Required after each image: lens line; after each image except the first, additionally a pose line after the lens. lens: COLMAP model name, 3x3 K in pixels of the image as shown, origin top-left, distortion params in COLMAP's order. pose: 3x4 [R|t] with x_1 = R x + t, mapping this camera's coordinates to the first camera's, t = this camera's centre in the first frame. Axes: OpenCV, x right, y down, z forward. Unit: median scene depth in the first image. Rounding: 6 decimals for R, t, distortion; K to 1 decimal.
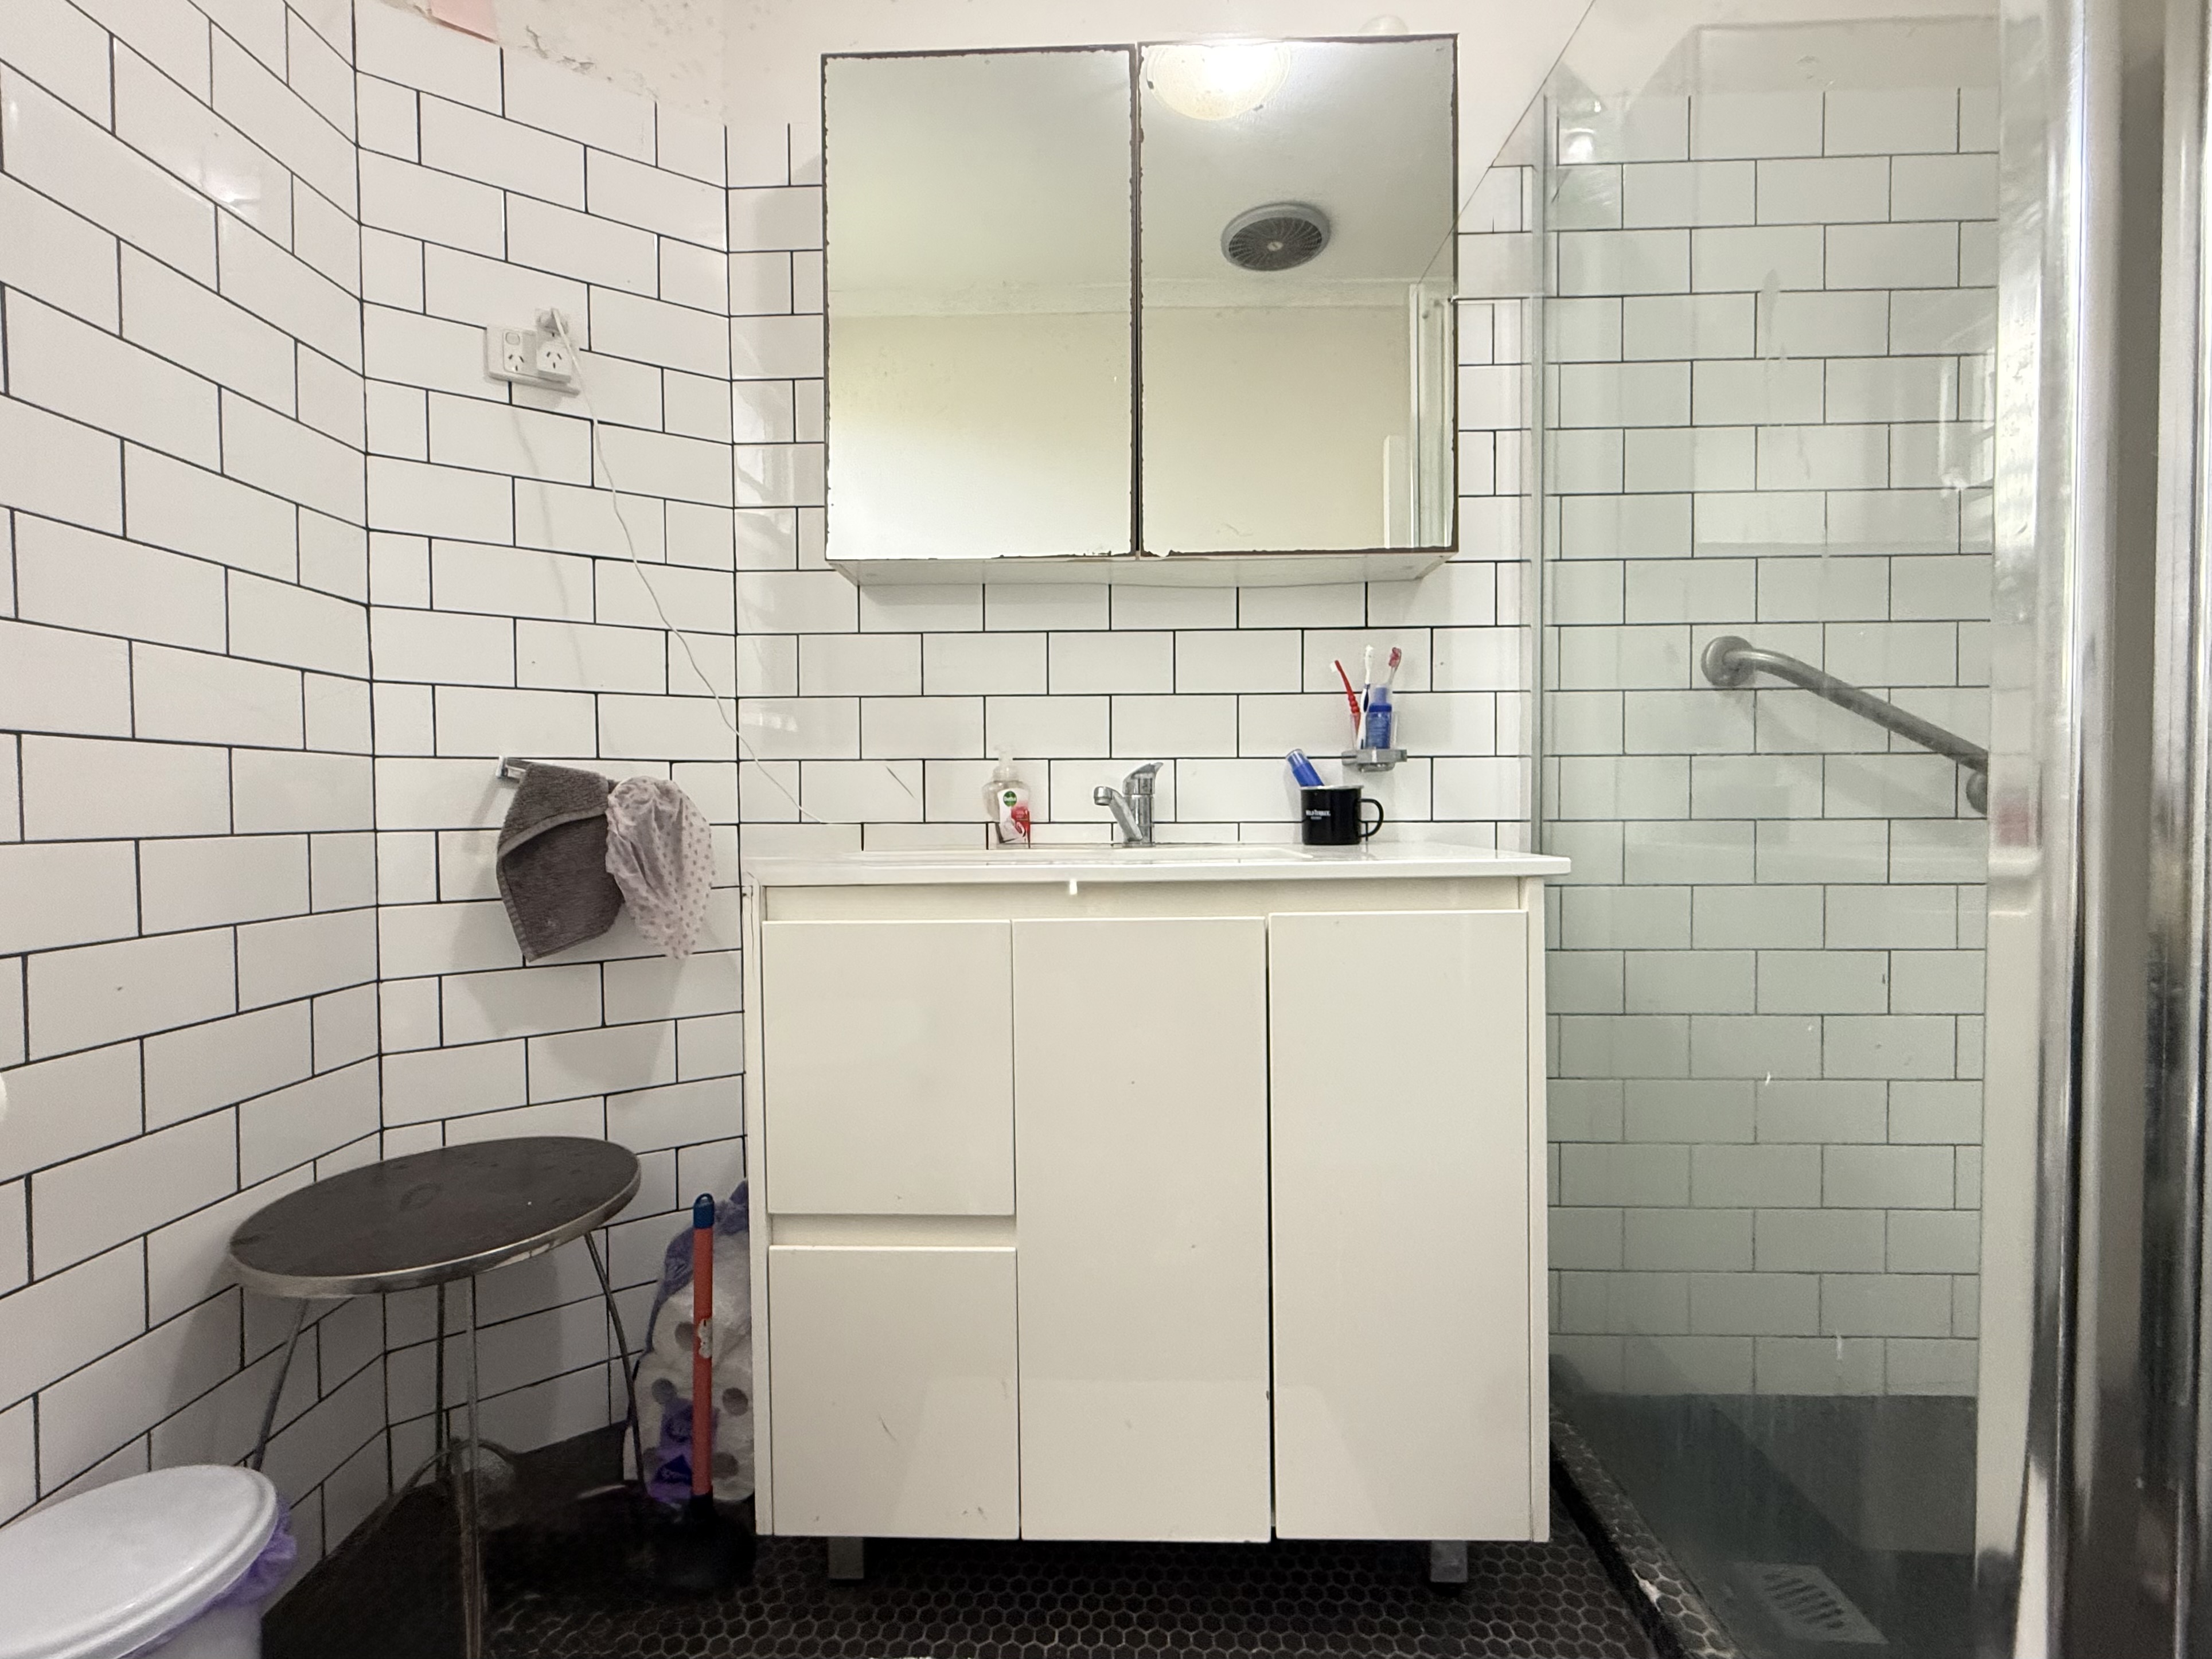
lens RADIAL K [[898.0, 0, 1101.2], [0, 898.0, 835.5], [0, 0, 1]] dist [0.003781, 0.000090]
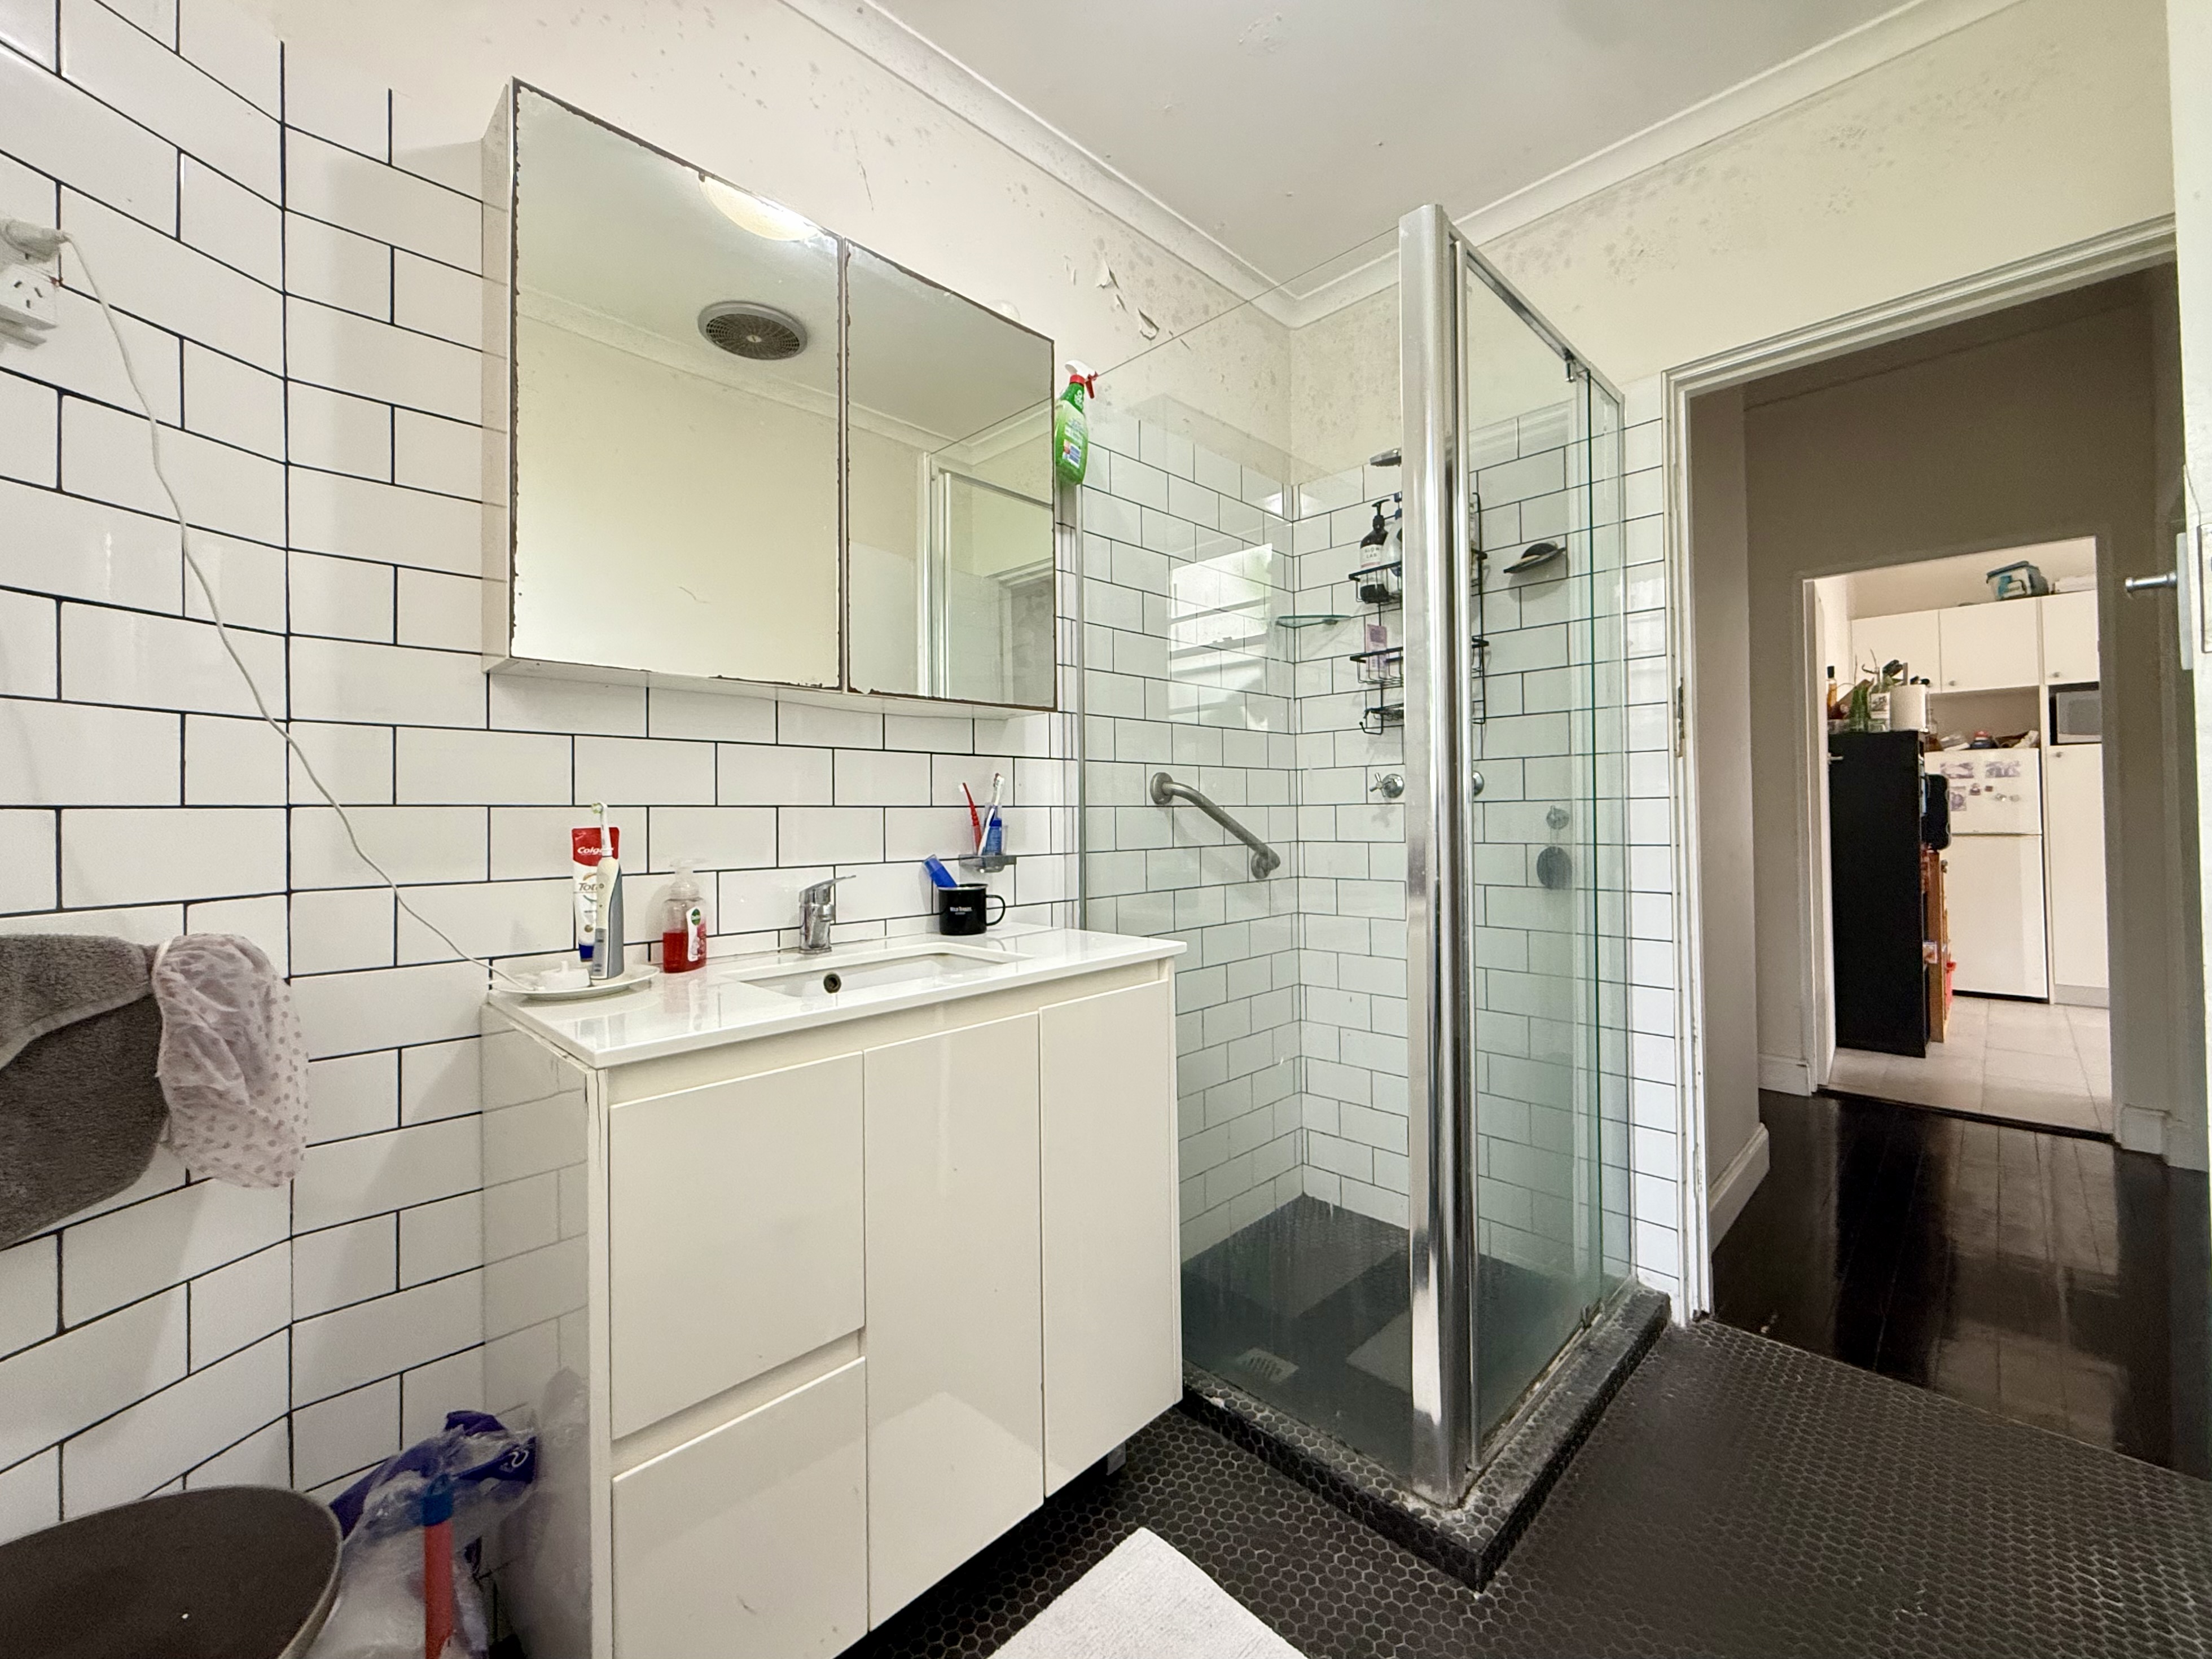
lens RADIAL K [[883.6, 0, 1100.7], [0, 883.6, 825.7], [0, 0, 1]] dist [0.001564, -0.000078]
pose [[0.696466, -0.006100, 0.717564, -0.468444], [0.028018, 0.999432, -0.018699, -0.106996], [-0.717043, 0.033128, 0.696242, 0.028913]]
